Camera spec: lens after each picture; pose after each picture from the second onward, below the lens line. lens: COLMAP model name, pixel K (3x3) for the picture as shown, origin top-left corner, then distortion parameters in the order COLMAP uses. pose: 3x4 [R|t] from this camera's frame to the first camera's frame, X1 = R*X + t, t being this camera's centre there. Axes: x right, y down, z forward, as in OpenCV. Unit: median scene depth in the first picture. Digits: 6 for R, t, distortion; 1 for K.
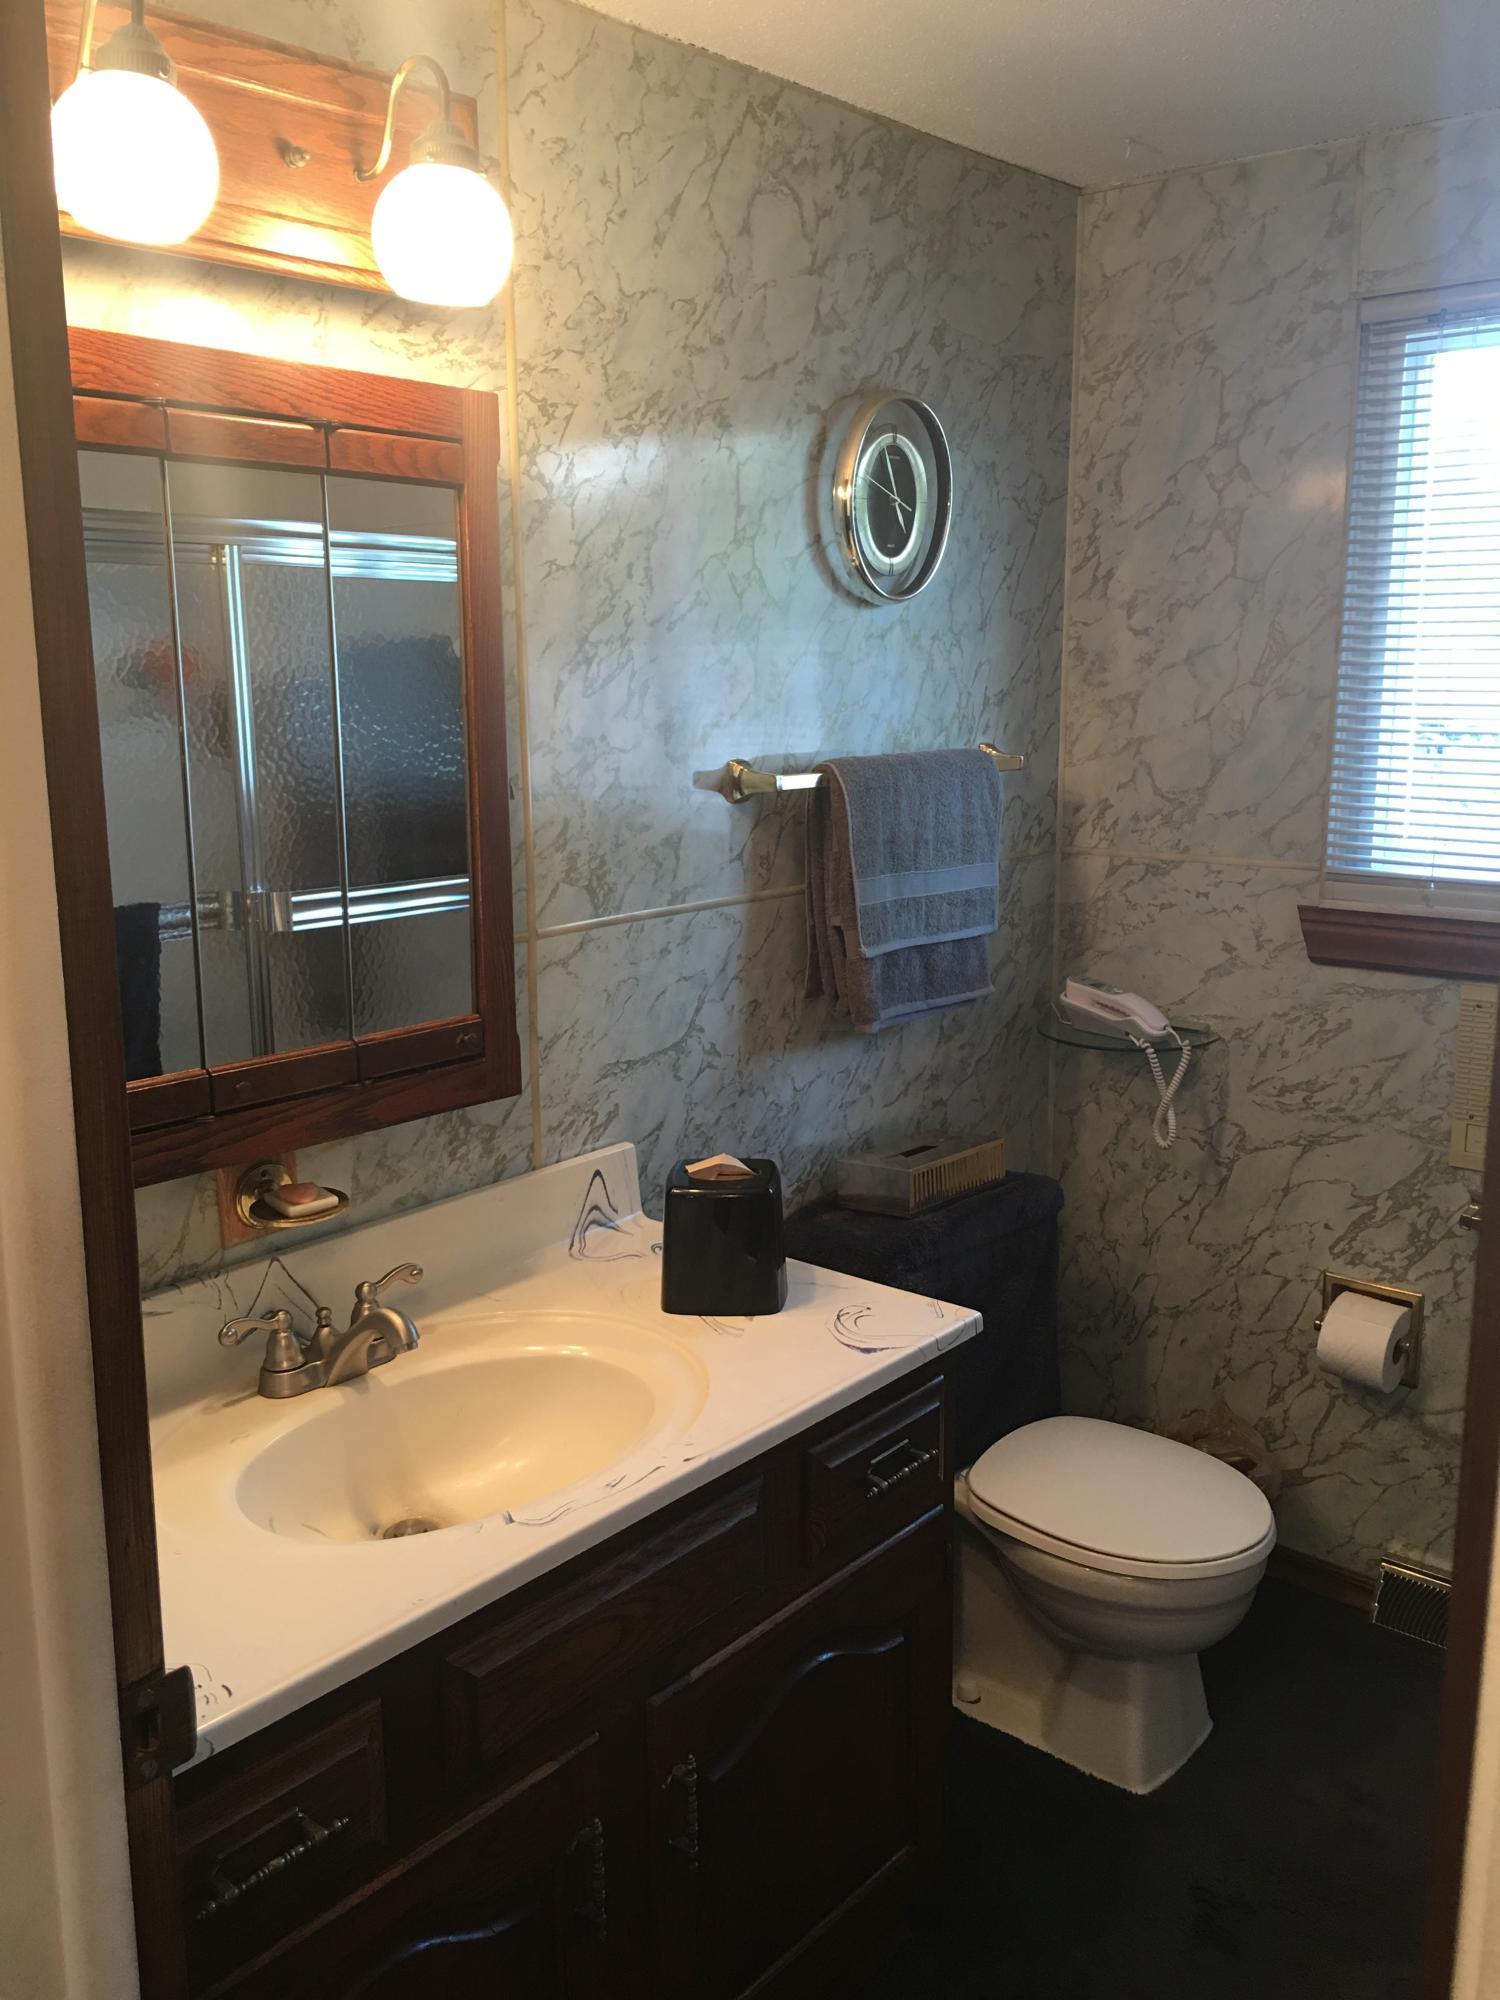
lens RADIAL K [[1733.8, 0, 750.0], [0, 1733.8, 1000.0], [0, 0, 1]] dist [0.001477, 0.005016]
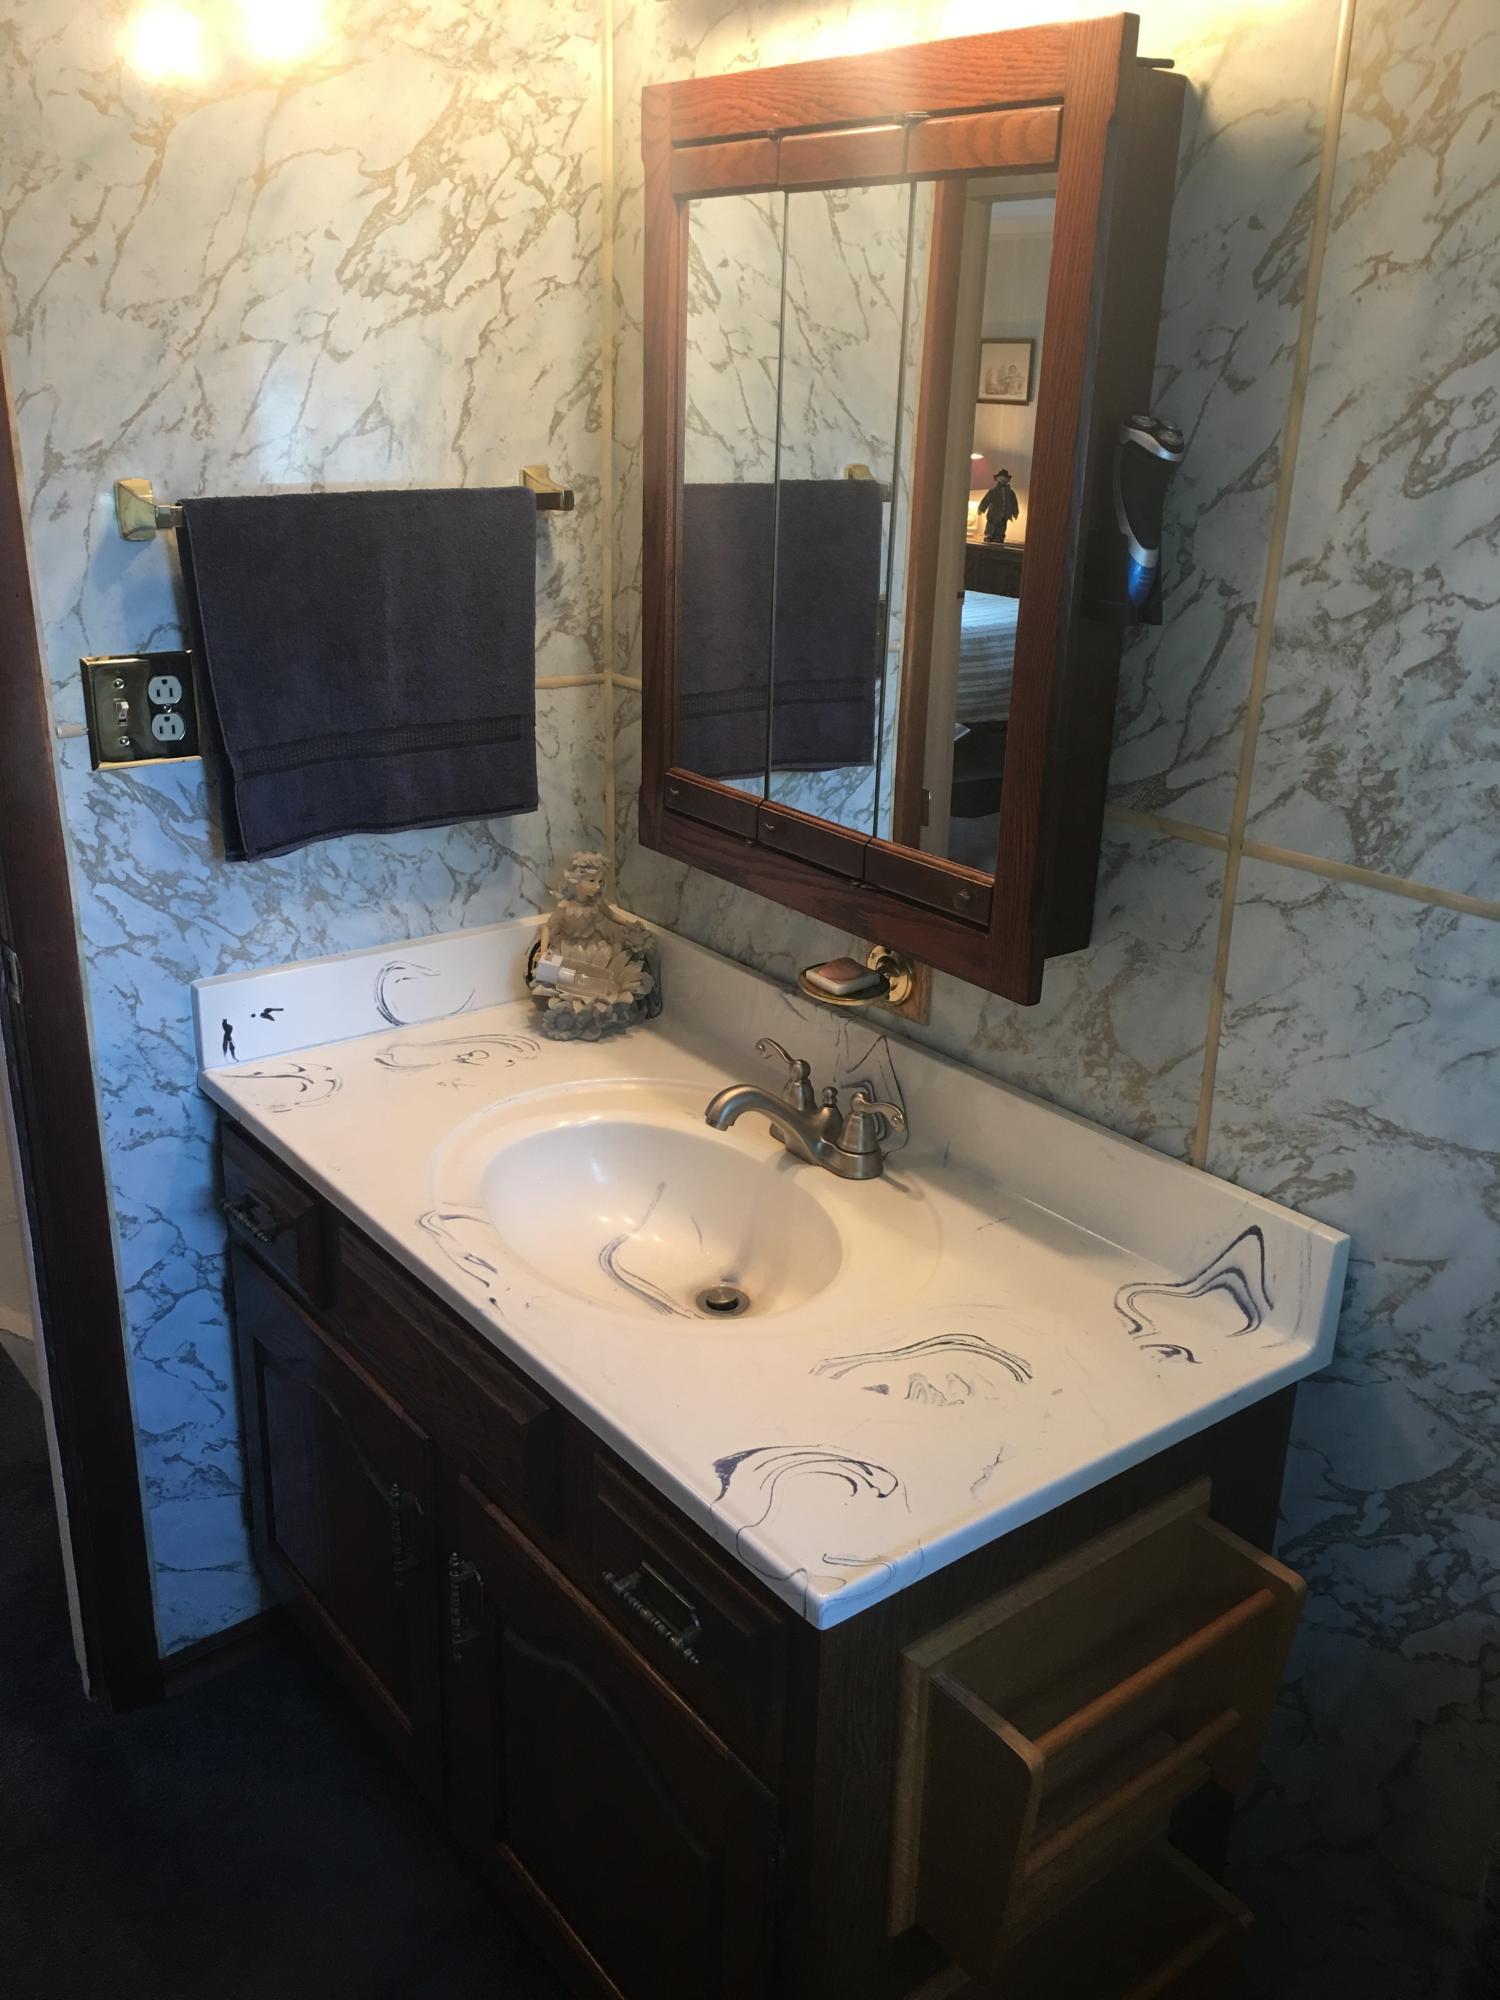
lens RADIAL K [[1660.3, 0, 750.0], [0, 1660.3, 1000.0], [0, 0, 1]] dist [0.048580, -0.071146]
pose [[-0.206250, 0.339185, -0.917832, 0.534038], [-0.220674, 0.897711, 0.381338, -0.189631], [0.953291, 0.281192, -0.110303, 0.902193]]
